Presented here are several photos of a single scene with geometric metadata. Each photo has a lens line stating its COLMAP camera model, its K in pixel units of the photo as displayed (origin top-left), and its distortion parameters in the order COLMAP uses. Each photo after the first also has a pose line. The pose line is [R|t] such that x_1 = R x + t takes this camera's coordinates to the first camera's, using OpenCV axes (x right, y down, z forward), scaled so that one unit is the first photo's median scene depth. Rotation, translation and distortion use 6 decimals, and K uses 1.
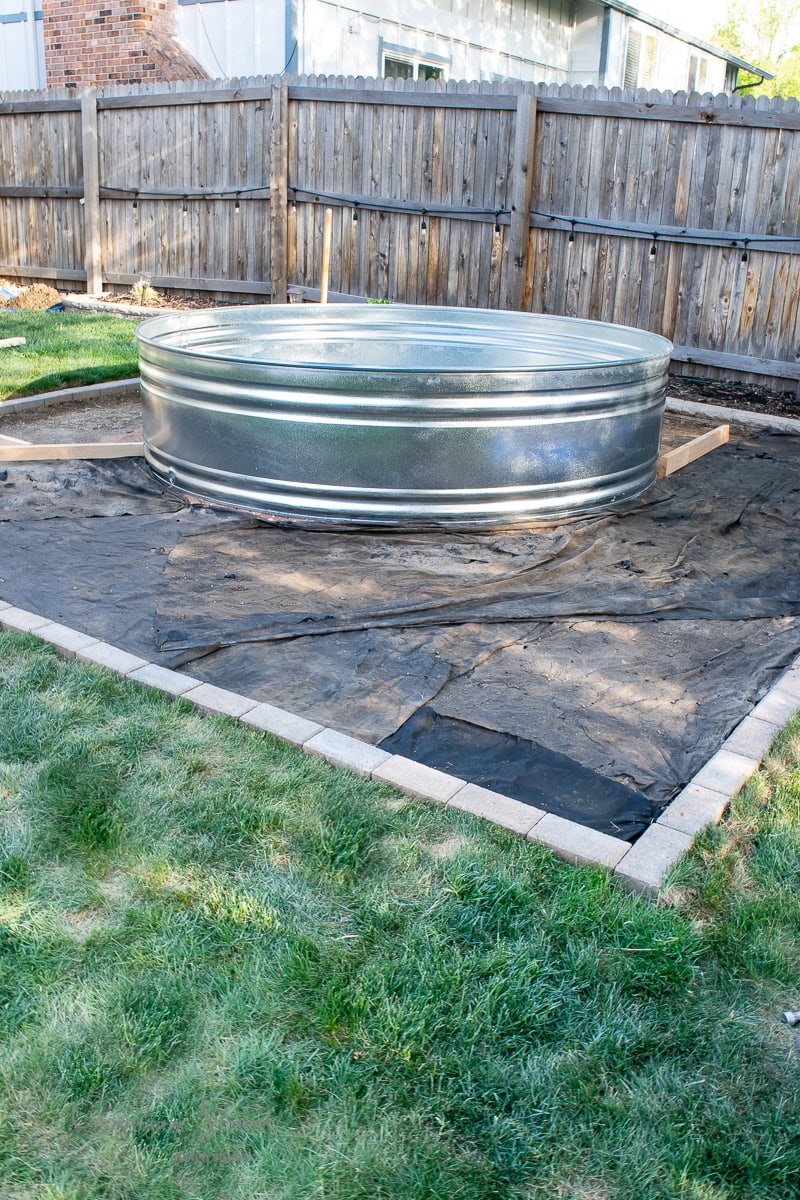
lens RADIAL K [[1081.7, 0, 386.3], [0, 1081.7, 605.3], [0, 0, 1]] dist [-0.084456, 0.017896]
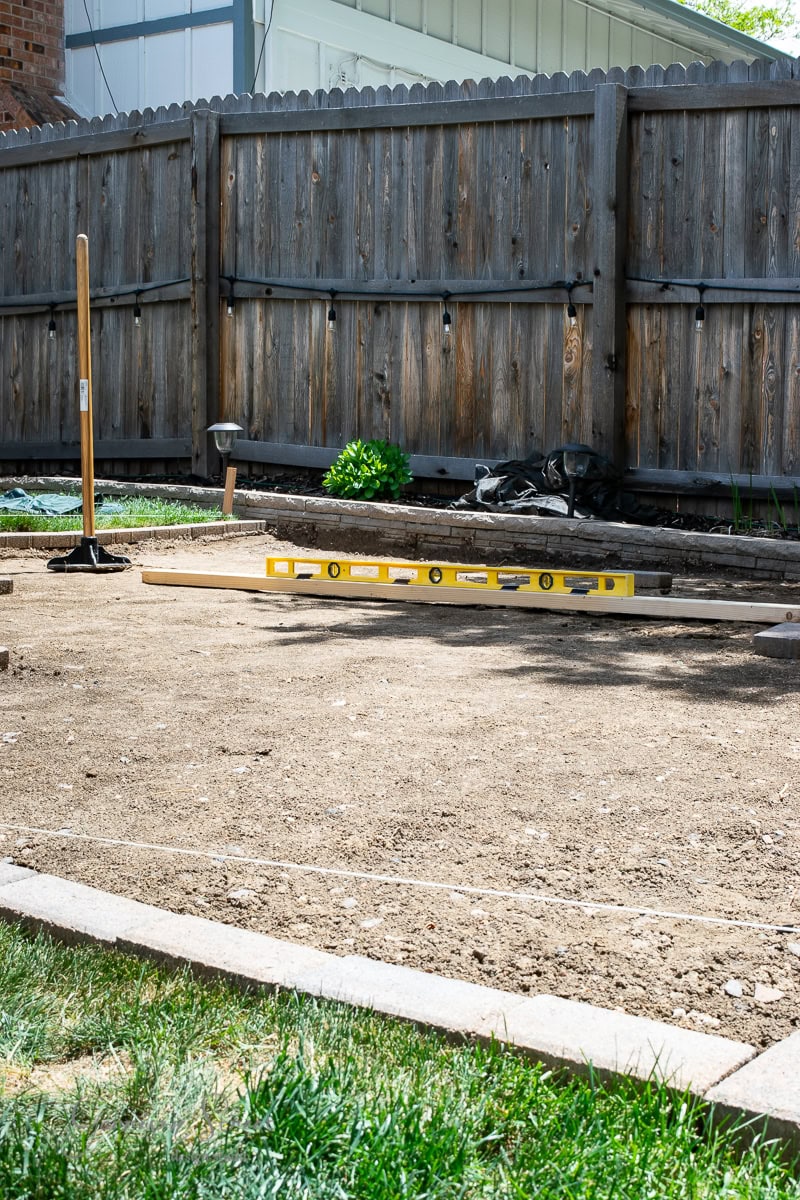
lens RADIAL K [[1807.6, 0, 393.8], [0, 1807.6, 592.7], [0, 0, 1]] dist [-0.010552, 0.000000]
pose [[0.999202, -0.023206, -0.032523, 0.035521], [0.013012, 0.958656, -0.284270, 0.067877], [0.037775, 0.283620, 0.958192, 0.103383]]
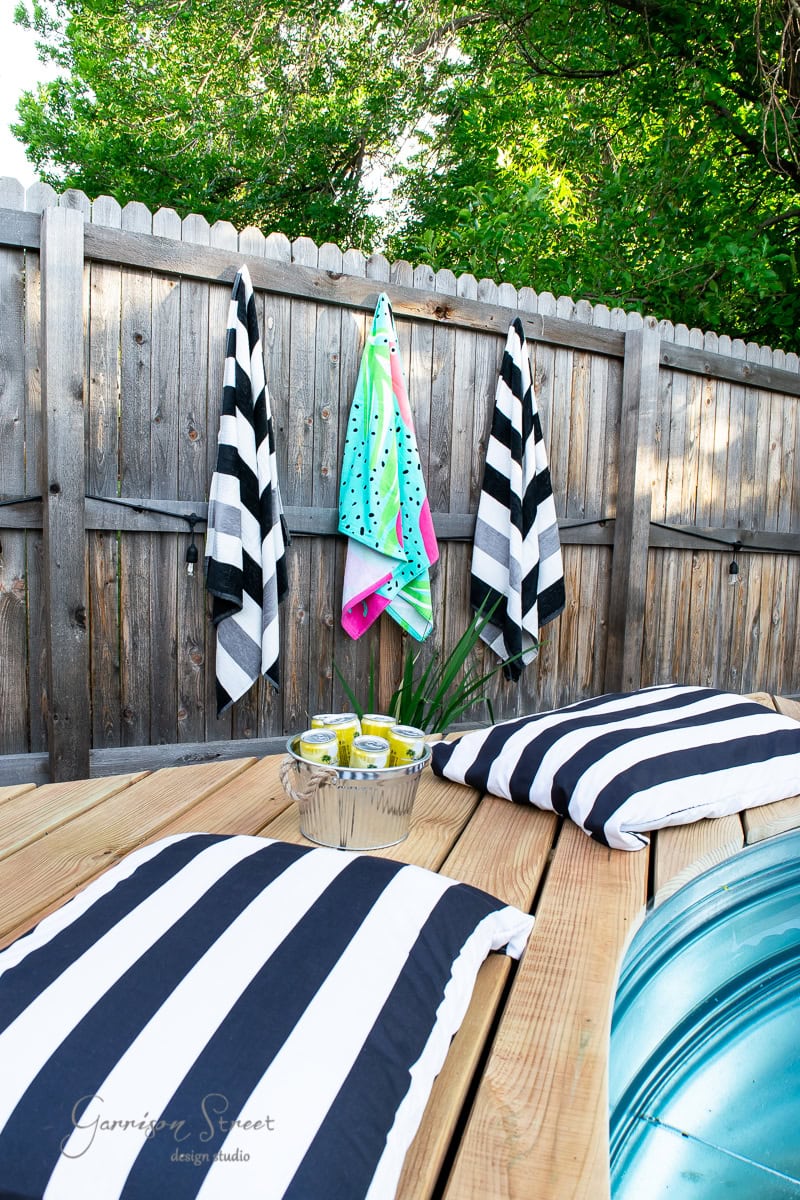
lens RADIAL K [[952.3, 0, 371.0], [0, 952.3, 613.6], [0, 0, 1]] dist [-0.093655, 0.010592]
pose [[0.474623, -0.148756, 0.867528, -0.124561], [0.304279, 0.952578, -0.003131, -0.279357], [-0.825922, 0.265456, 0.497379, 0.713687]]
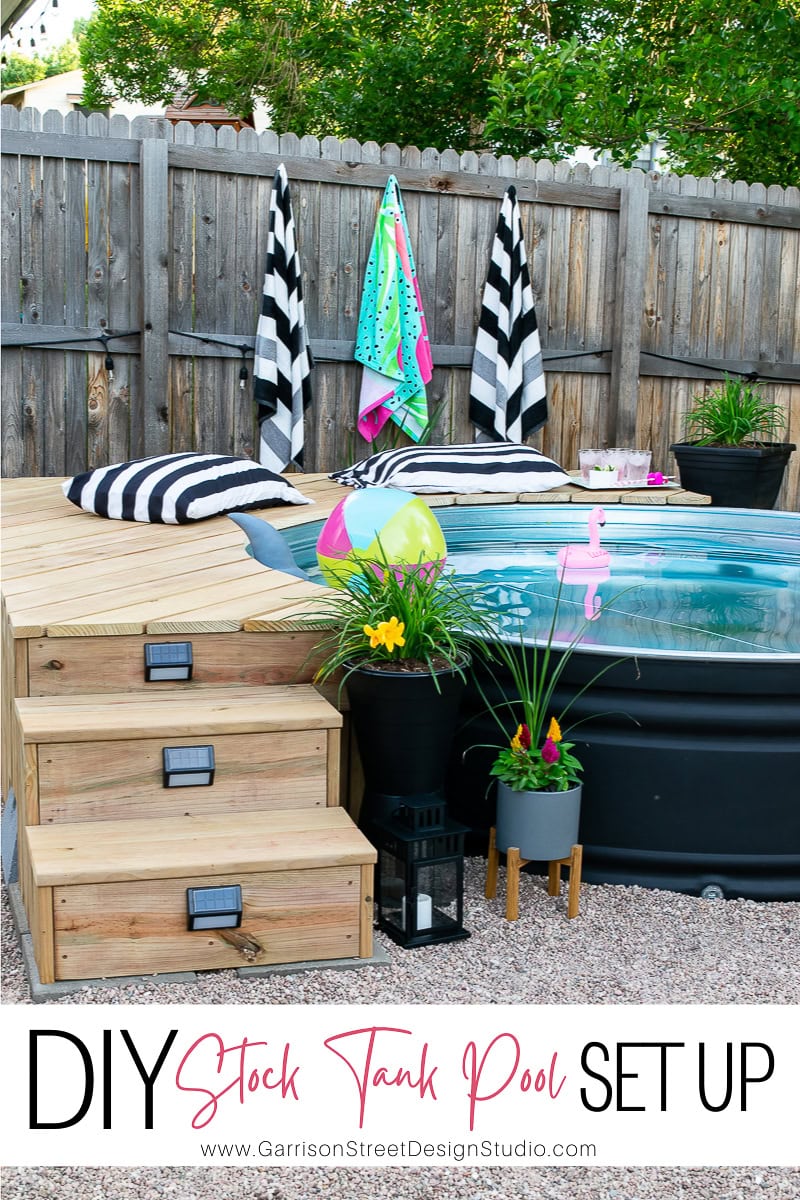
lens RADIAL K [[1772.2, 0, 378.2], [0, 1772.2, 639.9], [0, 0, 1]] dist [-0.040002, 0.000000]
pose [[0.642939, -0.175923, 0.745440, -0.528621], [0.273445, 0.961847, -0.008850, -0.156322], [-0.715443, 0.209527, 0.666514, 0.286748]]
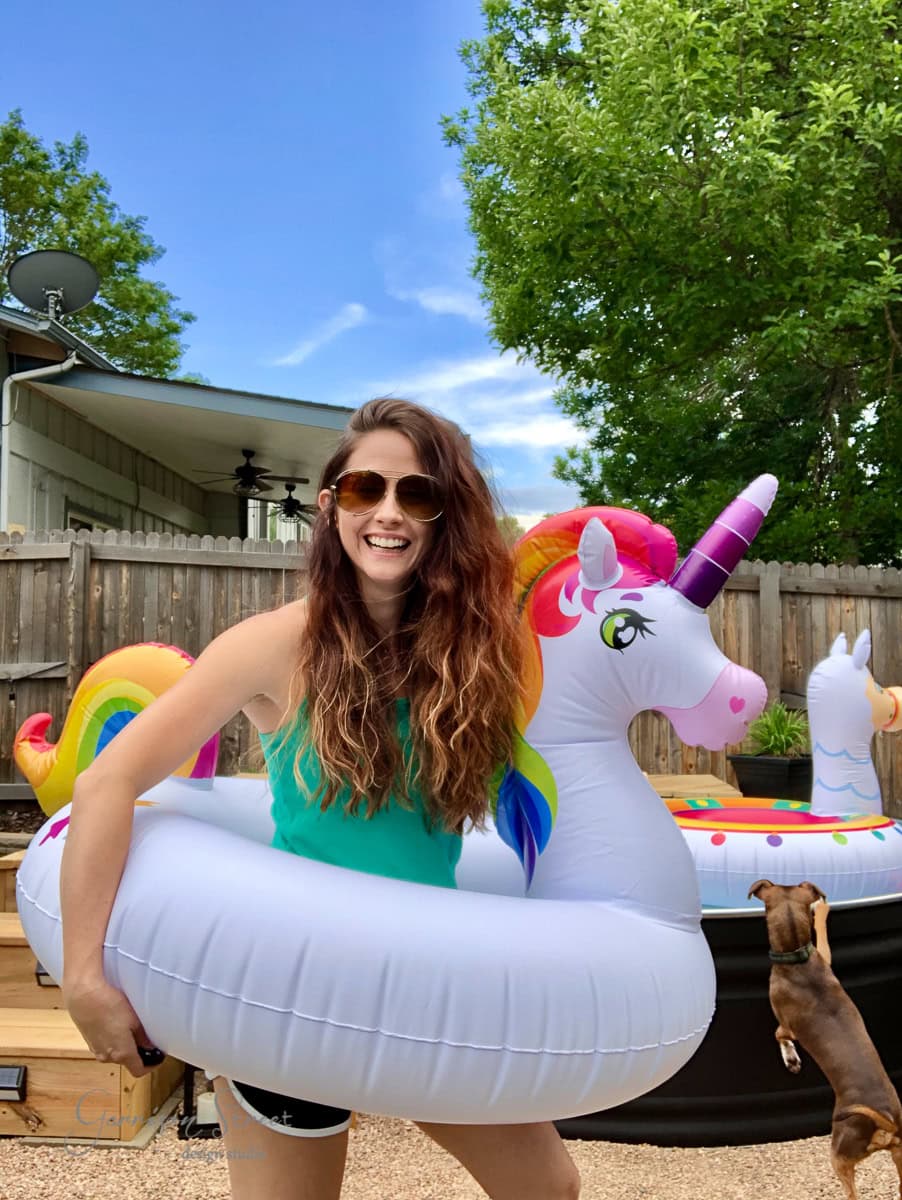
lens RADIAL K [[1128.8, 0, 440.8], [0, 1128.8, 604.9], [0, 0, 1]] dist [0.005815, 0.000000]
pose [[0.870166, -0.009101, 0.492675, -0.306072], [0.204465, 0.916363, -0.344200, -0.097547], [-0.448337, 0.400246, 0.799248, 0.213201]]
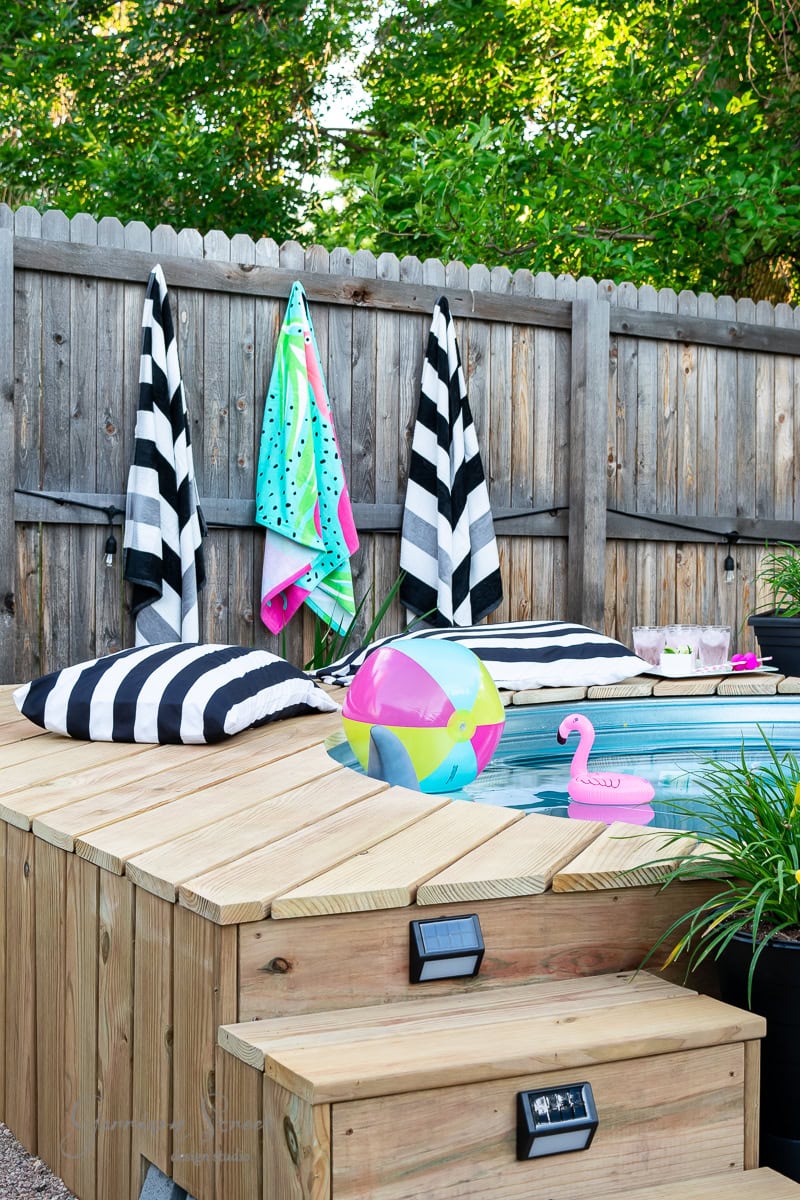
lens RADIAL K [[2123.8, 0, 397.3], [0, 2123.8, 591.3], [0, 0, 1]] dist [0.023732, 0.000000]
pose [[0.468593, -0.083927, 0.879418, -0.523069], [0.324520, 0.942230, -0.082997, -0.199908], [-0.821649, 0.324281, 0.468759, 0.466306]]
